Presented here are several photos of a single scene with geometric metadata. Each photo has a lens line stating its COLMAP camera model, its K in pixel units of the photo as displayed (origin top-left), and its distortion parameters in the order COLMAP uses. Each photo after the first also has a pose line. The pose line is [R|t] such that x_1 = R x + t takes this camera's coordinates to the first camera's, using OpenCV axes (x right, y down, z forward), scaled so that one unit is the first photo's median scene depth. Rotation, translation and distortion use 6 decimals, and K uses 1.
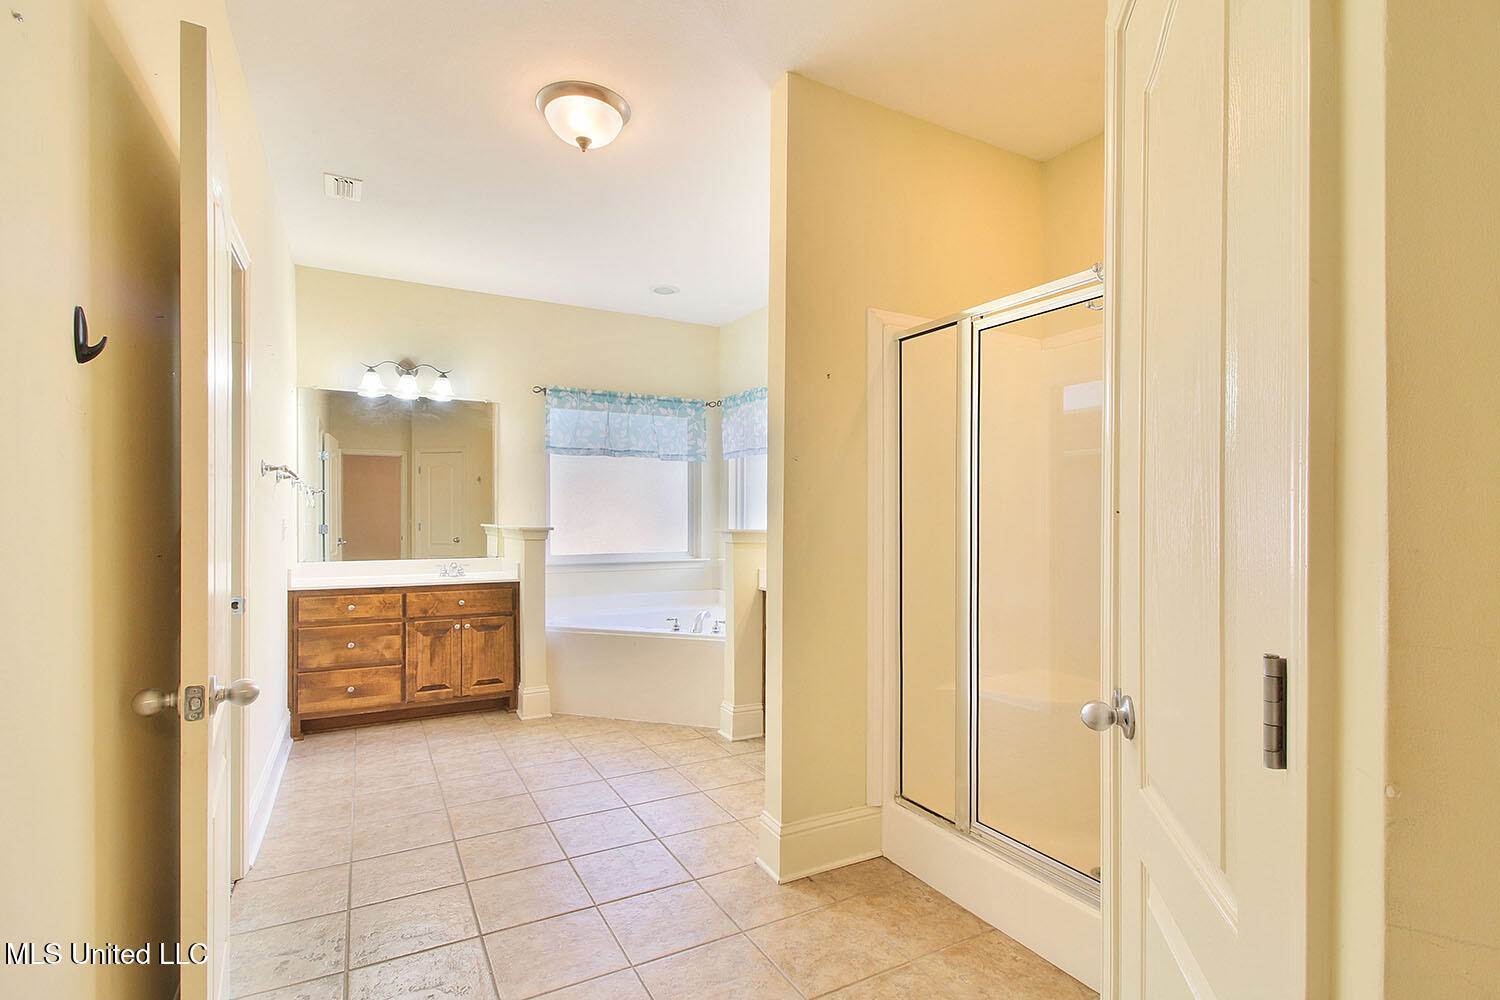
lens RADIAL K [[690.3, 0, 752.1], [0, 690.3, 505.3], [0, 0, 1]] dist [-0.003328, -0.009471]
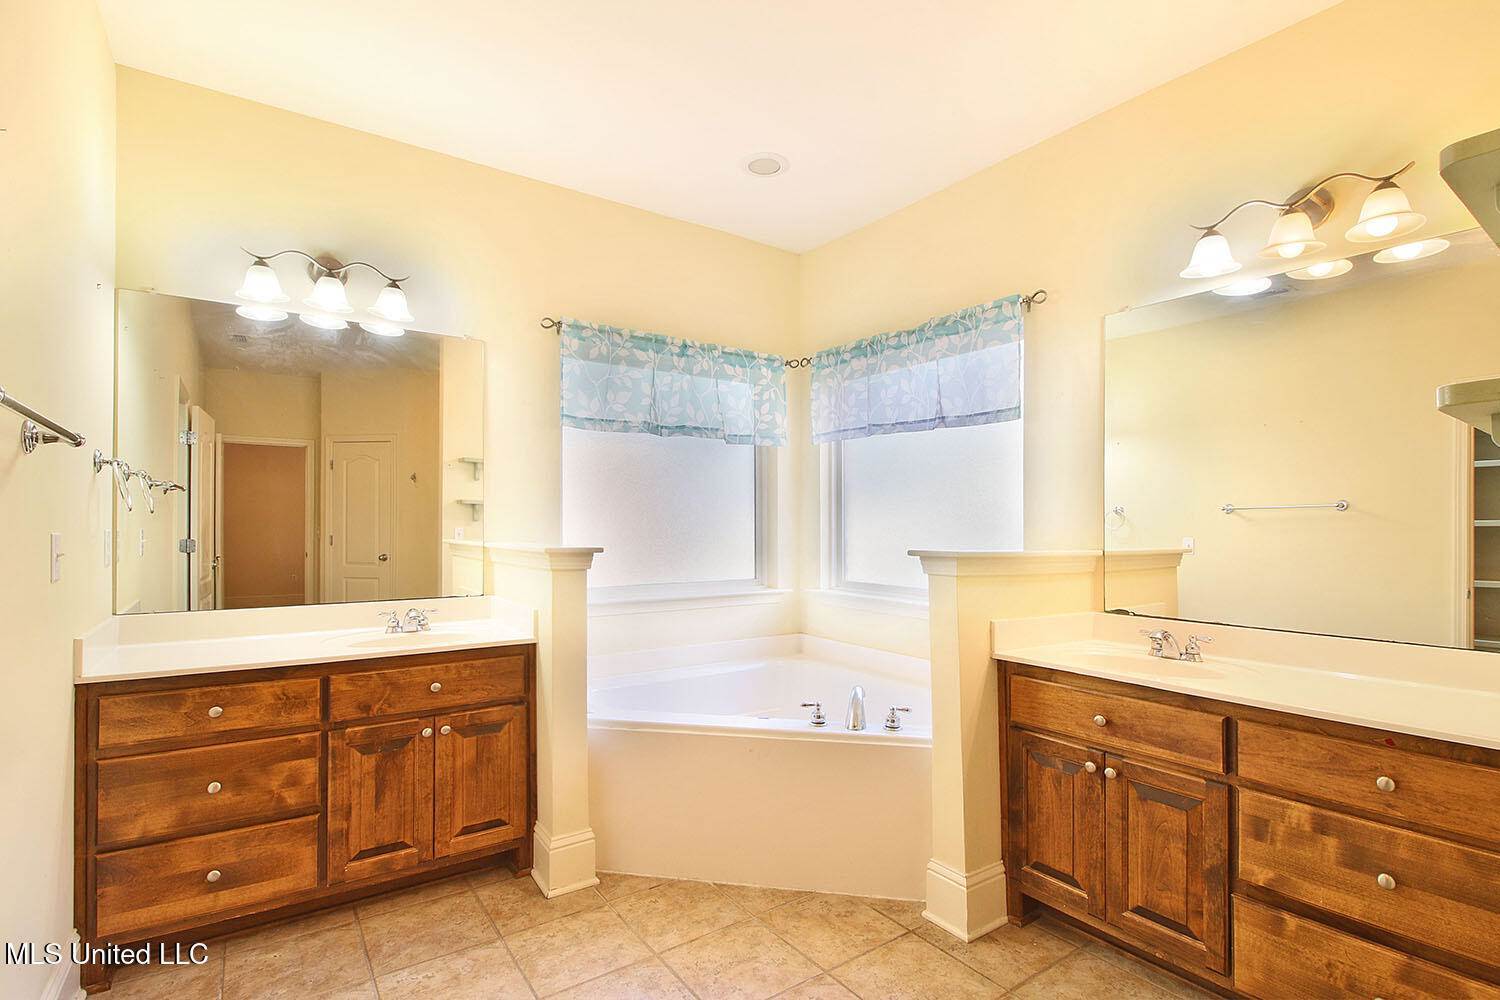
lens RADIAL K [[690.3, 0, 749.9], [0, 690.3, 509.7], [0, 0, 1]] dist [-0.003328, -0.009471]
pose [[0.994063, 0.002173, 0.108785, -0.228093], [-0.001460, 0.999977, -0.006636, 0.004248], [-0.108797, 0.006438, 0.994043, 0.421134]]
